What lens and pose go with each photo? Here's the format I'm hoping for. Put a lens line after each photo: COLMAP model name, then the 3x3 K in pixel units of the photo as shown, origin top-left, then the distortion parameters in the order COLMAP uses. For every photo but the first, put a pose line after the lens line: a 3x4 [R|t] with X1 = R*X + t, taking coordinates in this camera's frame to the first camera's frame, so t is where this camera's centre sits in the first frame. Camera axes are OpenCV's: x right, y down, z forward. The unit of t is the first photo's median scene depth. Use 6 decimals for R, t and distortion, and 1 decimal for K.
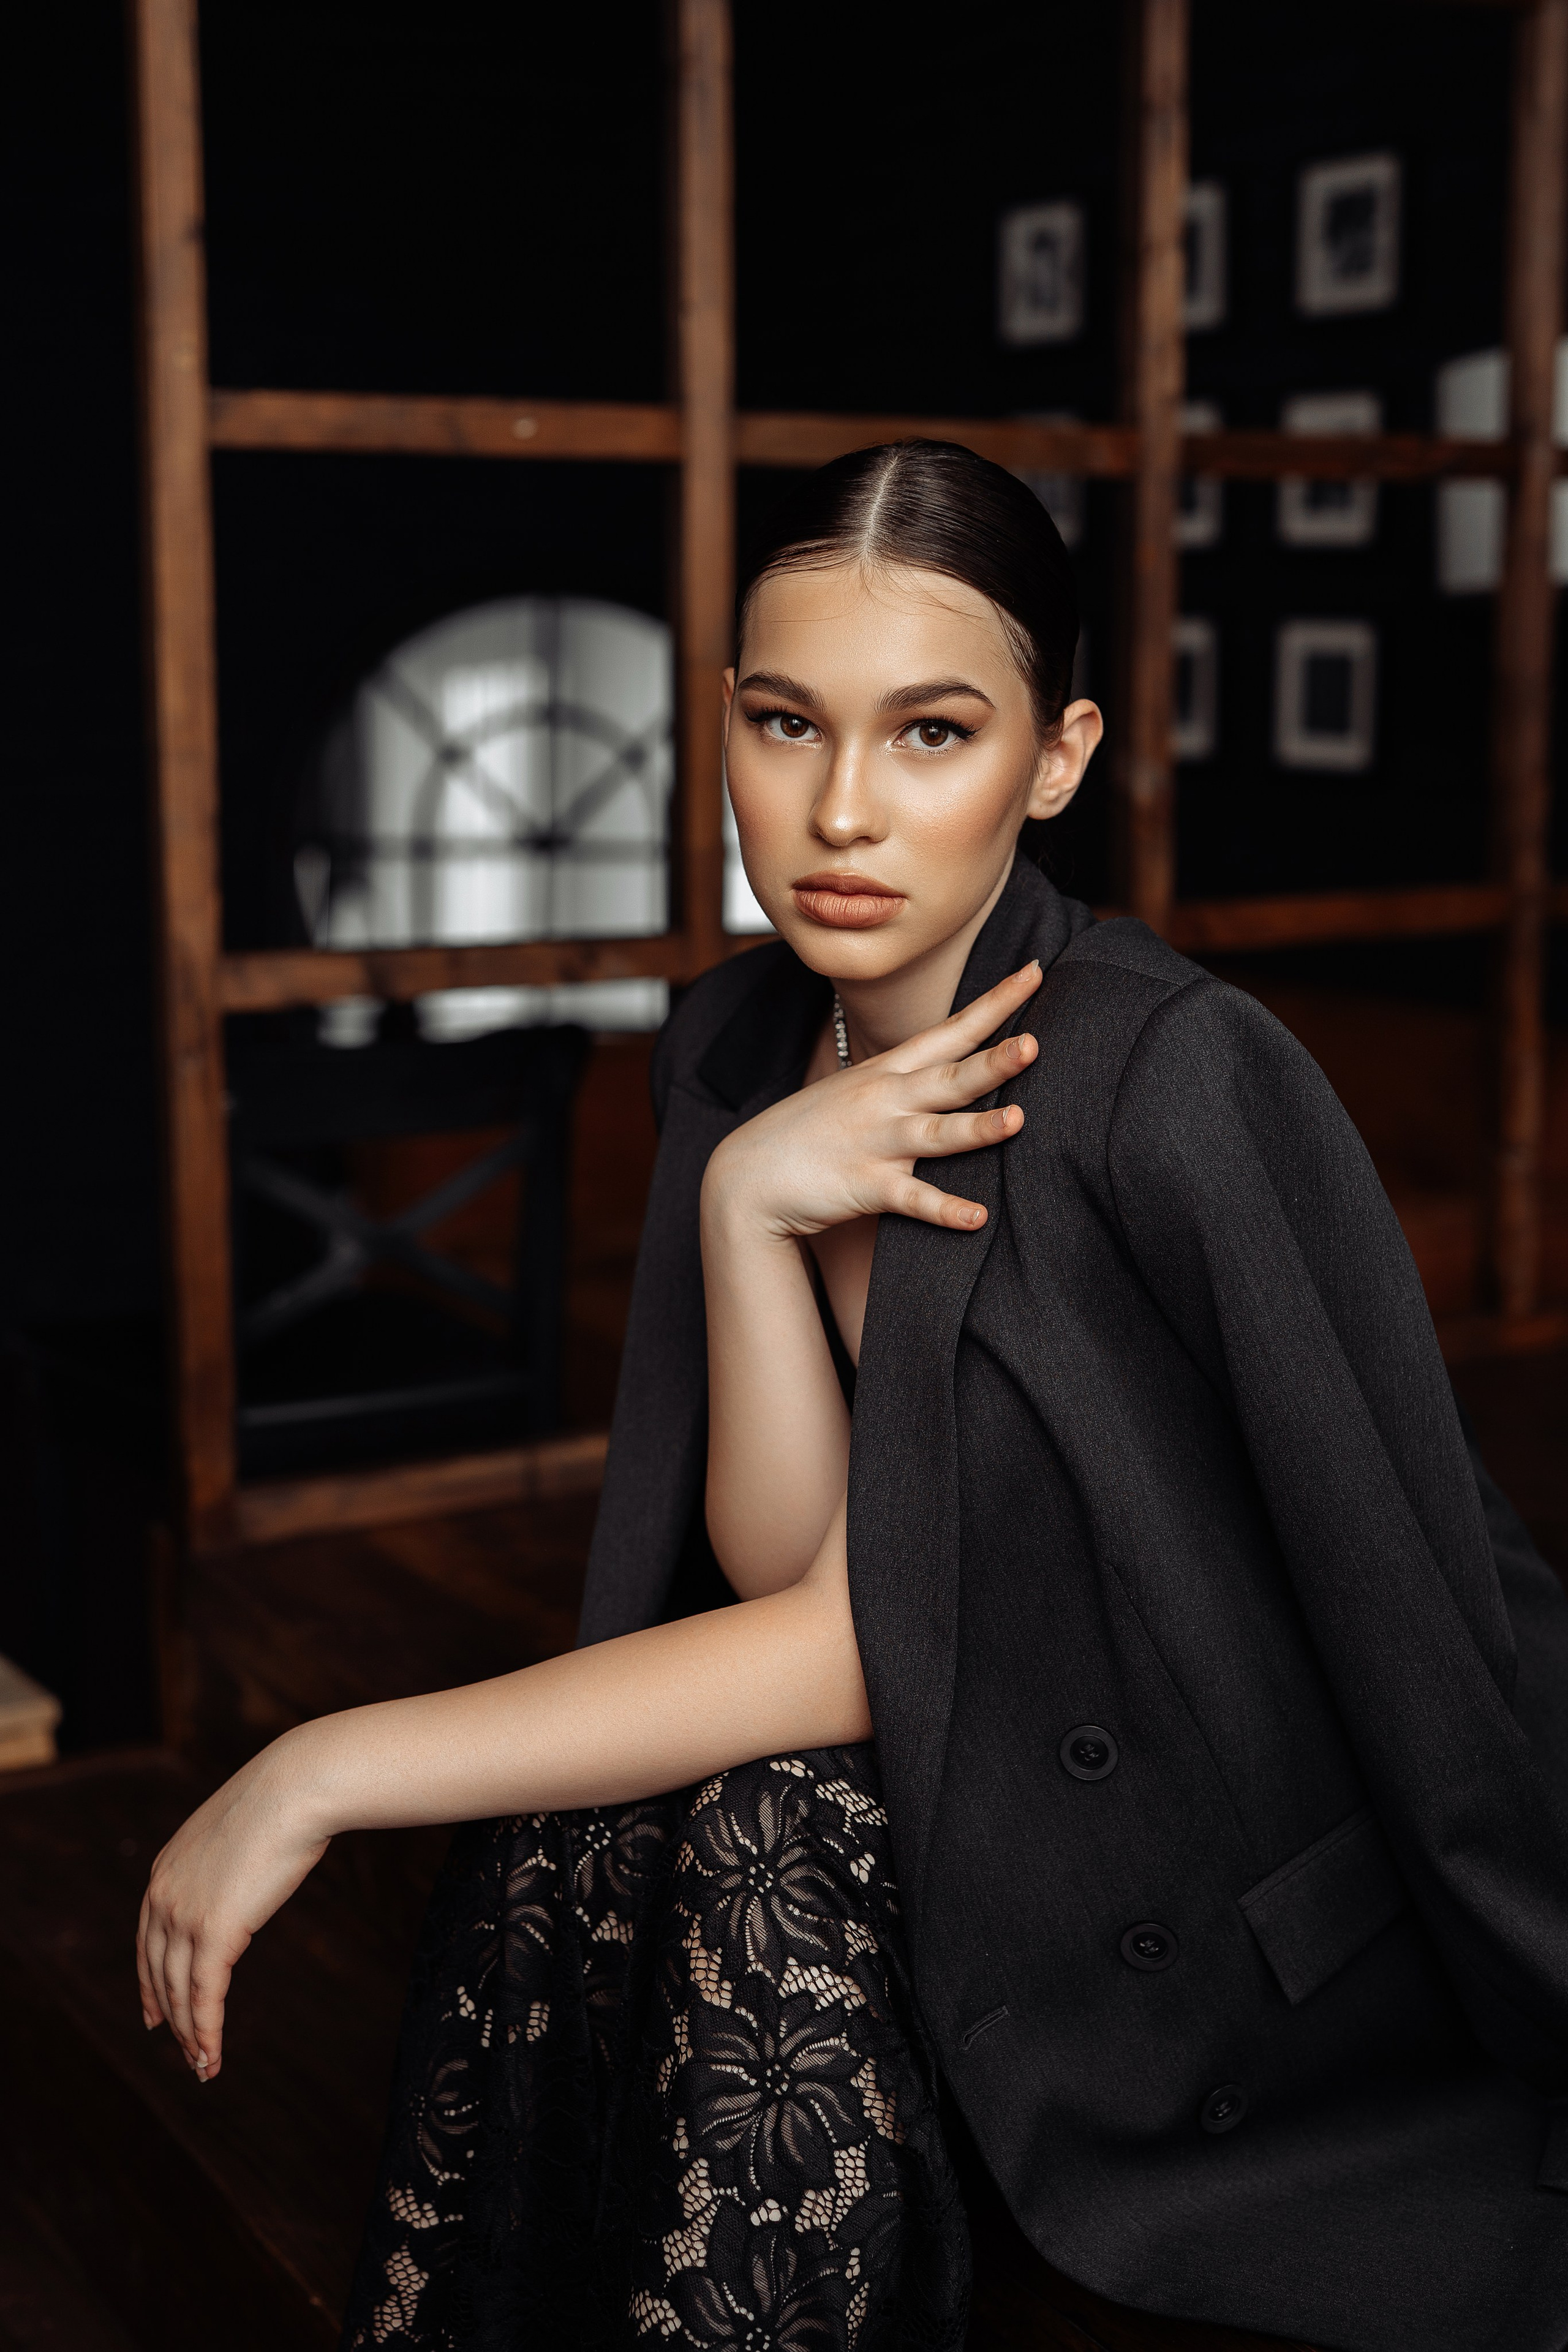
lens RADIAL K [[3361.5, 0, 764.4], [0, 3361.5, 1187.4], [0, 0, 1]] dist [-0.029149, 0.000000]
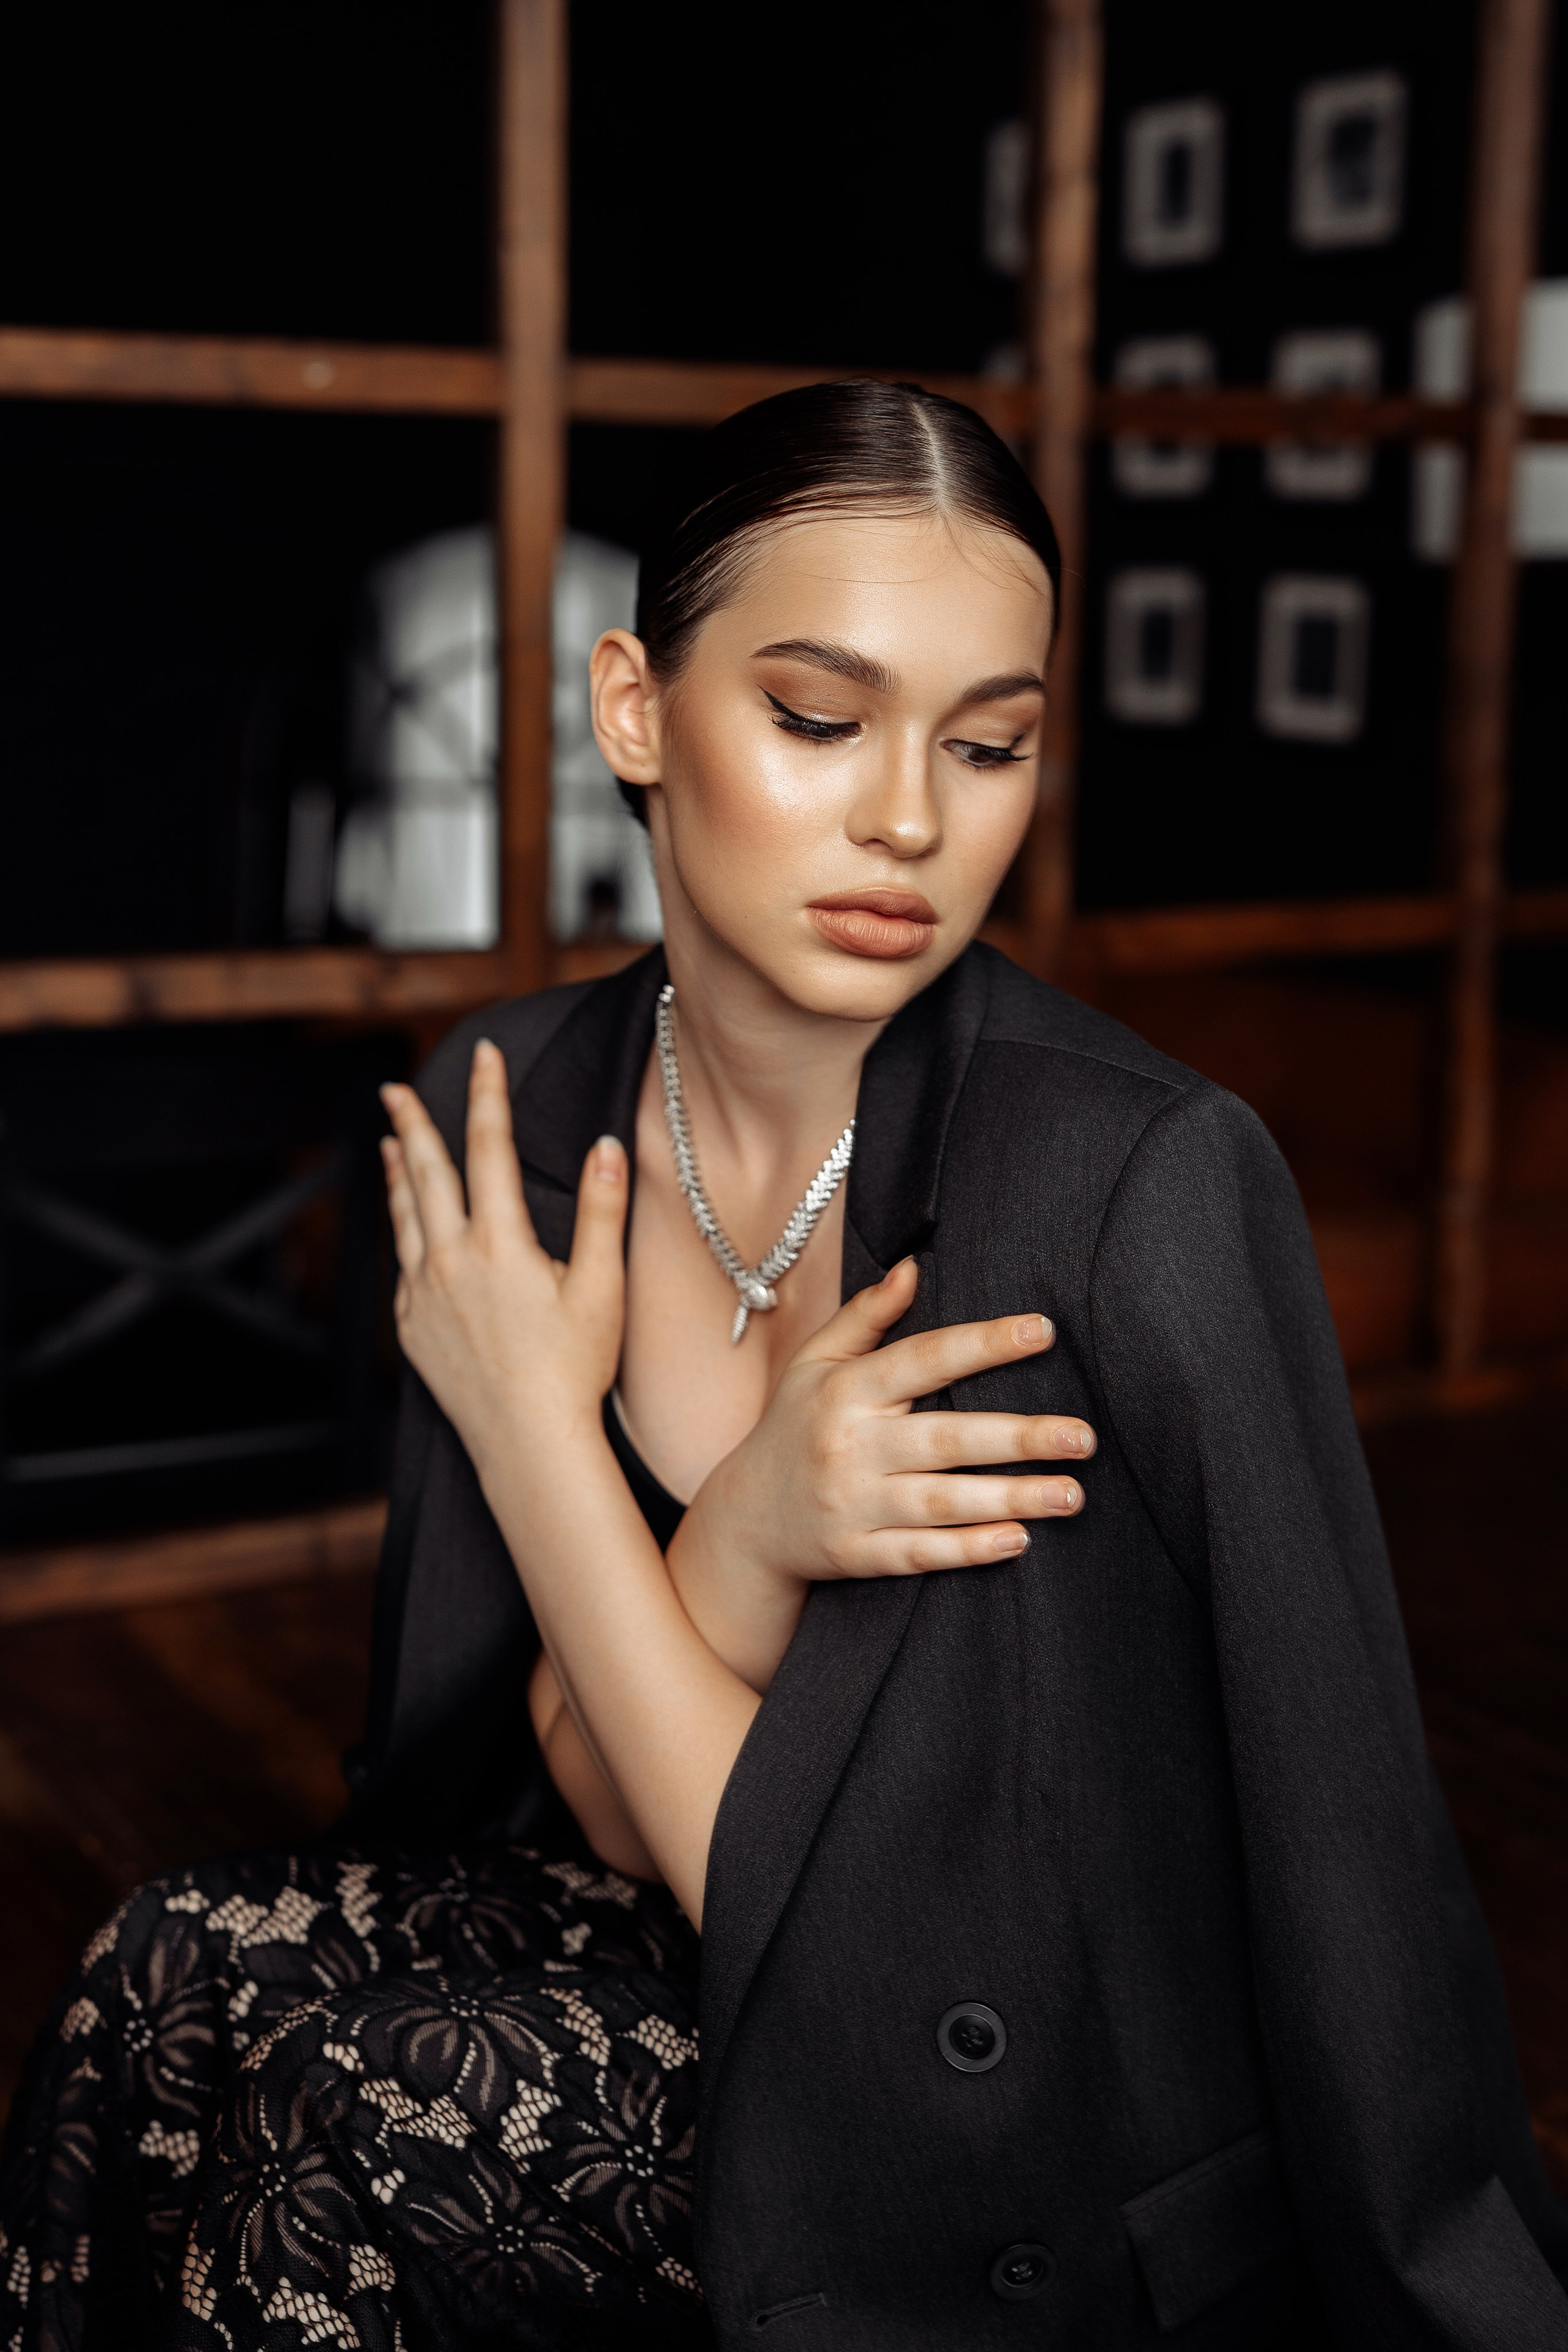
lens RADIAL K [[3361.5, 0, 769.7], [0, 3361.5, 1185.2], [0, 0, 1]] dist [-0.029149, 0.000000]
pose [[0.999554, 0.021710, -0.020483, 0.067520], [-0.021203, 0.999471, 0.024658, -0.035810], [0.021008, -0.024213, 0.999486, 0.110429]]
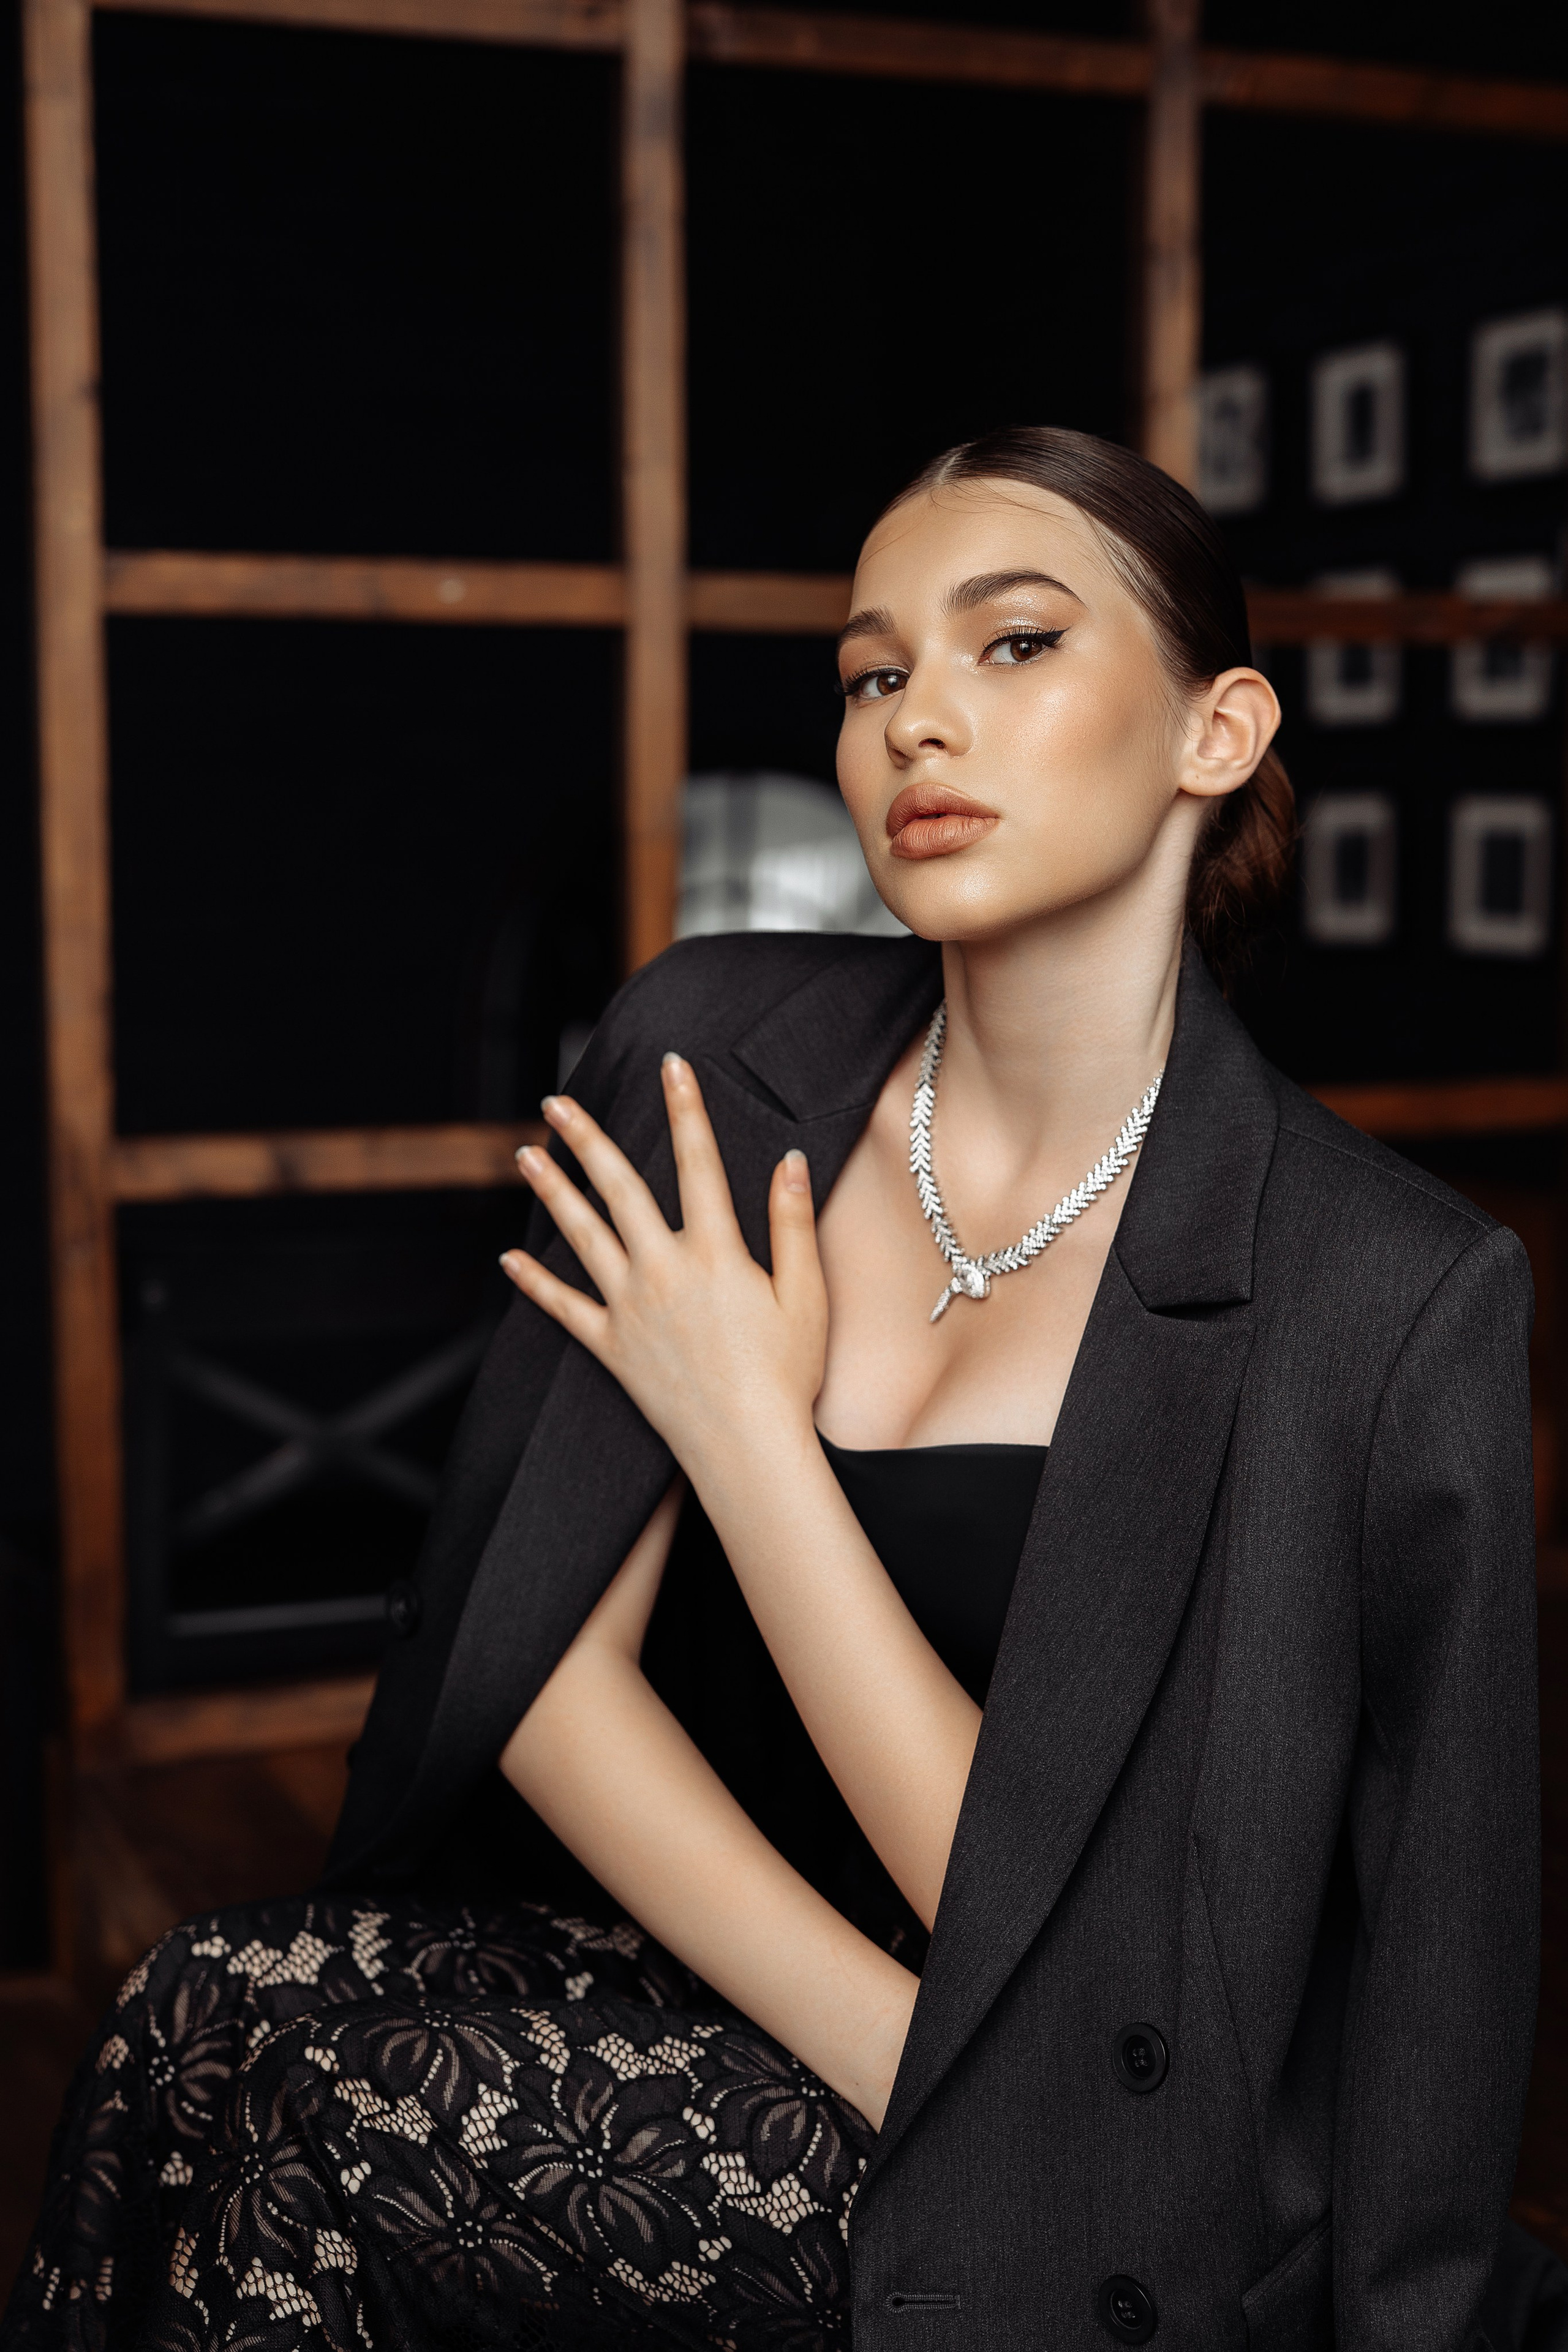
lens RADIAL K [[3361.5, 0, 756.2], [0, 3361.5, 1192.8], [0, 0, 1]] dist [-0.029149, 0.000000]
pose [[0.993034, 0.013423, -0.117058, 0.123380], [-0.019593, 0.998469, -0.051720, -0.007951], [0.116185, 0.053653, 0.991777, 0.071558]]
